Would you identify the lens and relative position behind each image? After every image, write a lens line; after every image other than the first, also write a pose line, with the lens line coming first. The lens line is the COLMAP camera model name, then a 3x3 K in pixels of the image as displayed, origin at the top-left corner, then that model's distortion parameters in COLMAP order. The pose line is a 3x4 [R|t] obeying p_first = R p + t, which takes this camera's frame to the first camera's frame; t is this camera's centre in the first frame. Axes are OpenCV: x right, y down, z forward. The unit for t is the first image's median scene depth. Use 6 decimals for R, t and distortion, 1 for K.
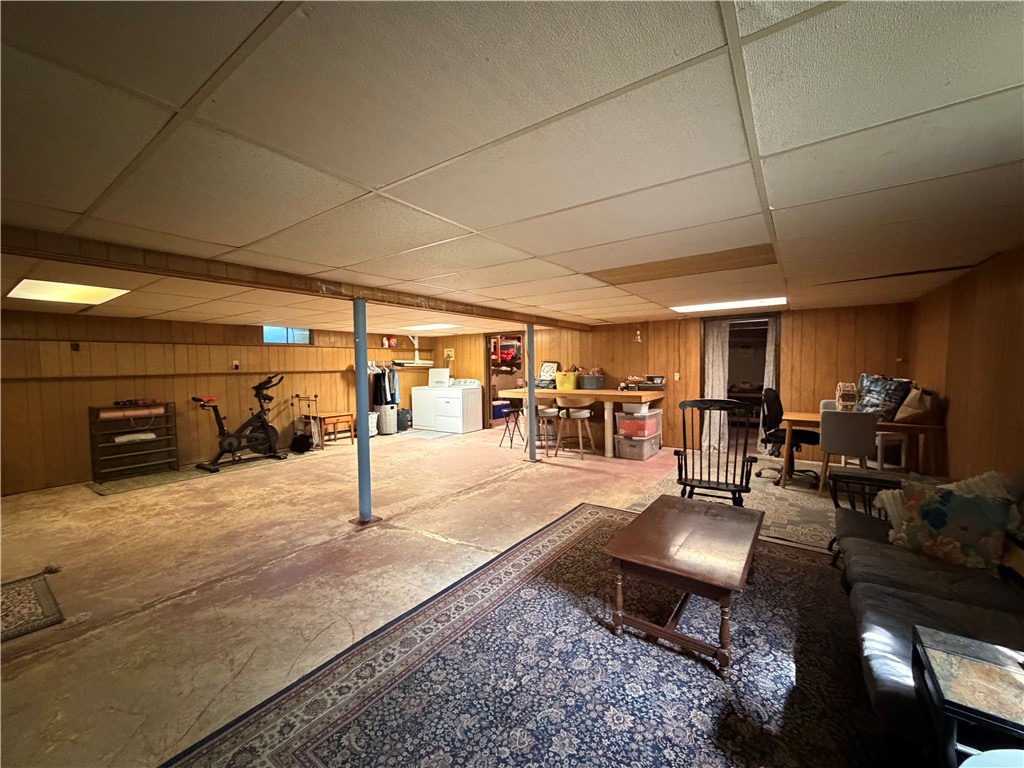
lens RADIAL K [[407.9, 0, 510.7], [0, 407.9, 383.8], [0, 0, 1]] dist [0.002878, -0.000093]
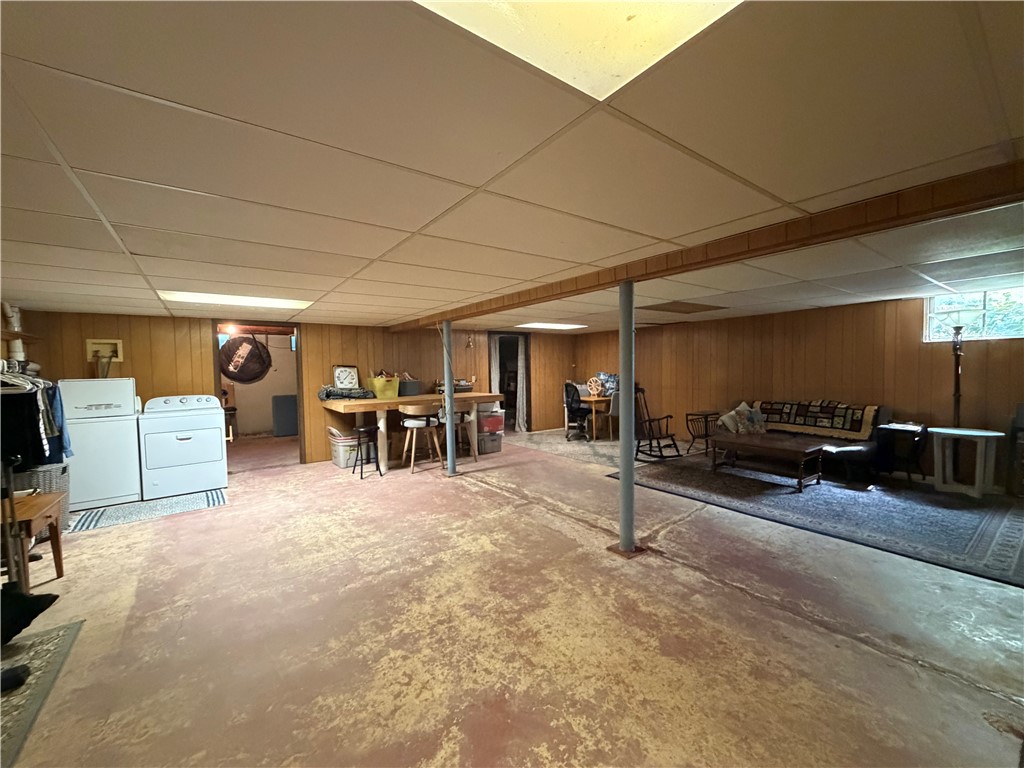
lens RADIAL K [[407.9, 0, 509.7], [0, 407.9, 388.4], [0, 0, 1]] dist [0.002878, -0.000093]
pose [[0.324339, -0.040122, 0.945090, -0.976090], [0.055701, 0.998177, 0.023260, -0.018489], [-0.944300, 0.045099, 0.325982, 0.767761]]
